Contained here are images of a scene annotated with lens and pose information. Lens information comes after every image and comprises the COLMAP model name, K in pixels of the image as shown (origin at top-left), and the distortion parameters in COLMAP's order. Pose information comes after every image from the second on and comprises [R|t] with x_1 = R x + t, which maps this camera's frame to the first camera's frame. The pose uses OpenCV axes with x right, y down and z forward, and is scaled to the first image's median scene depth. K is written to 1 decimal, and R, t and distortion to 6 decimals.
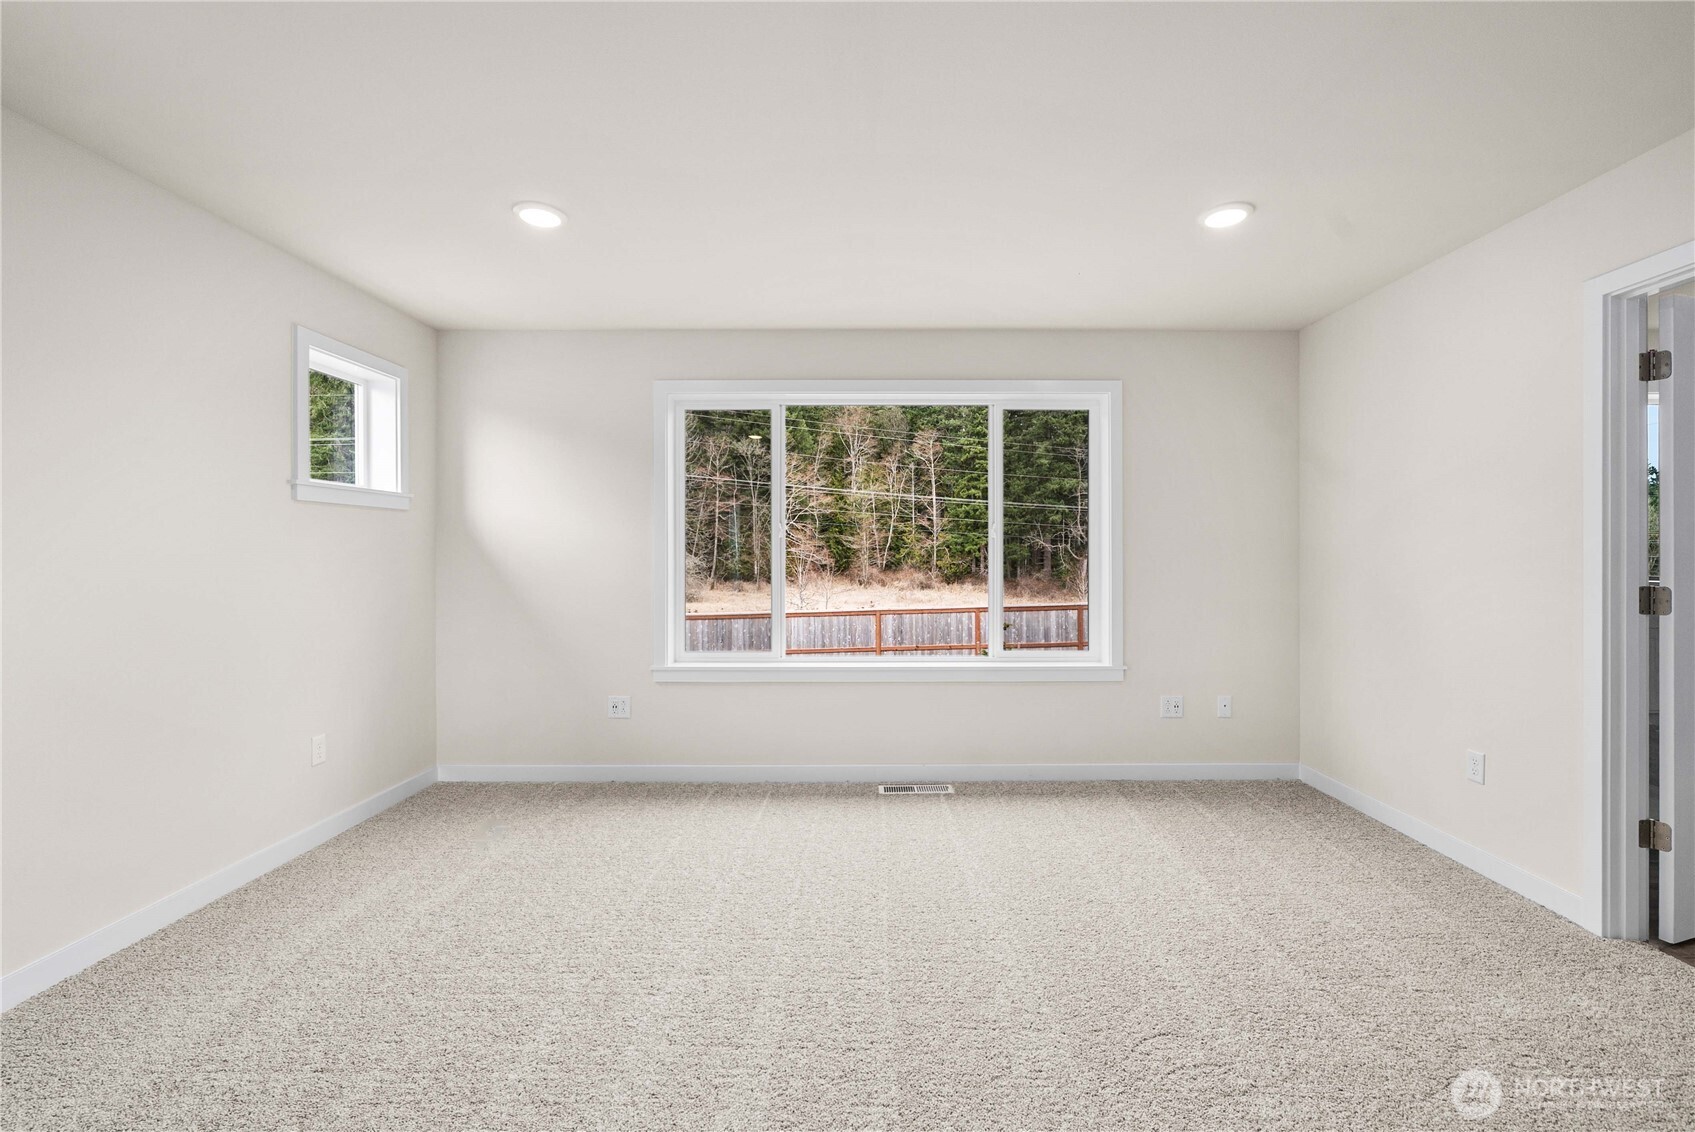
lens RADIAL K [[710.0, 0, 866.3], [0, 710.0, 552.5], [0, 0, 1]] dist [-0.002760, -0.000251]
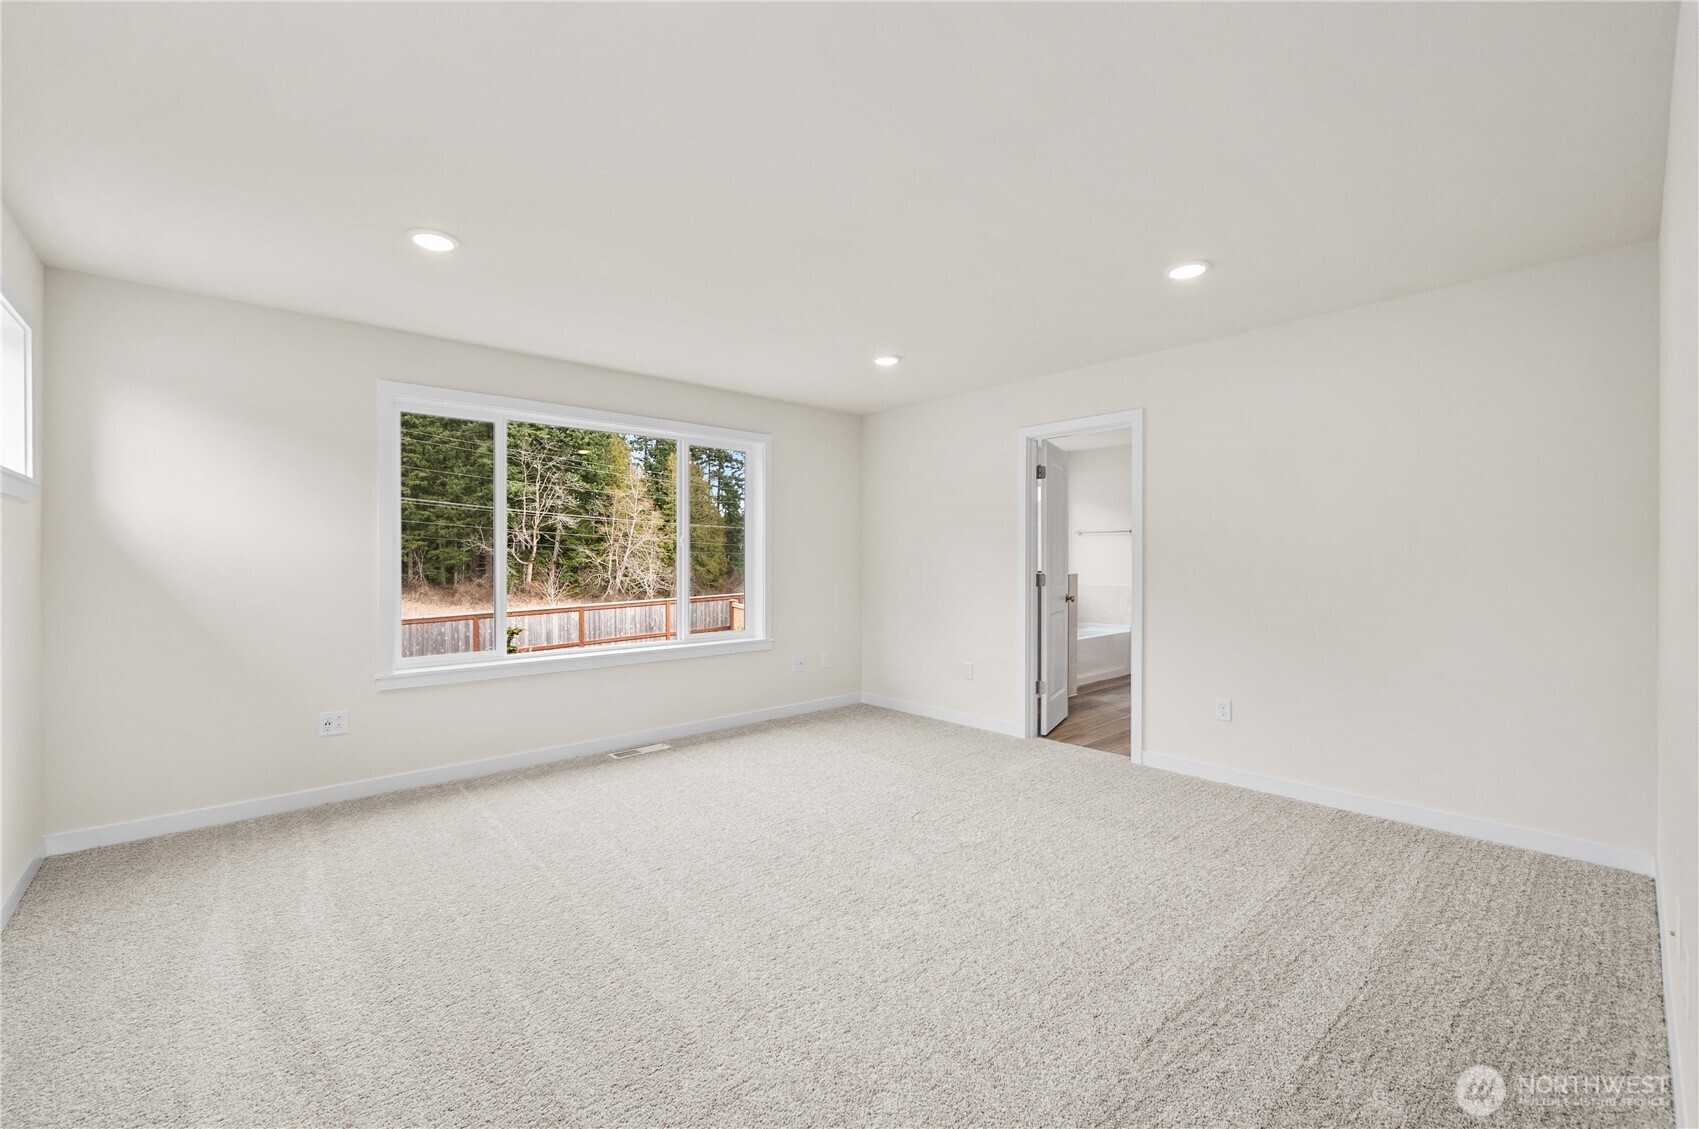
lens RADIAL K [[685.6, 0, 830.1], [0, 685.6, 565.0], [0, 0, 1]] dist [-0.001089, -0.000167]
pose [[0.760431, -0.006367, 0.649388, -0.422143], [-0.001010, 0.999939, 0.010987, -0.001125], [-0.649418, -0.009011, 0.760378, -0.104877]]
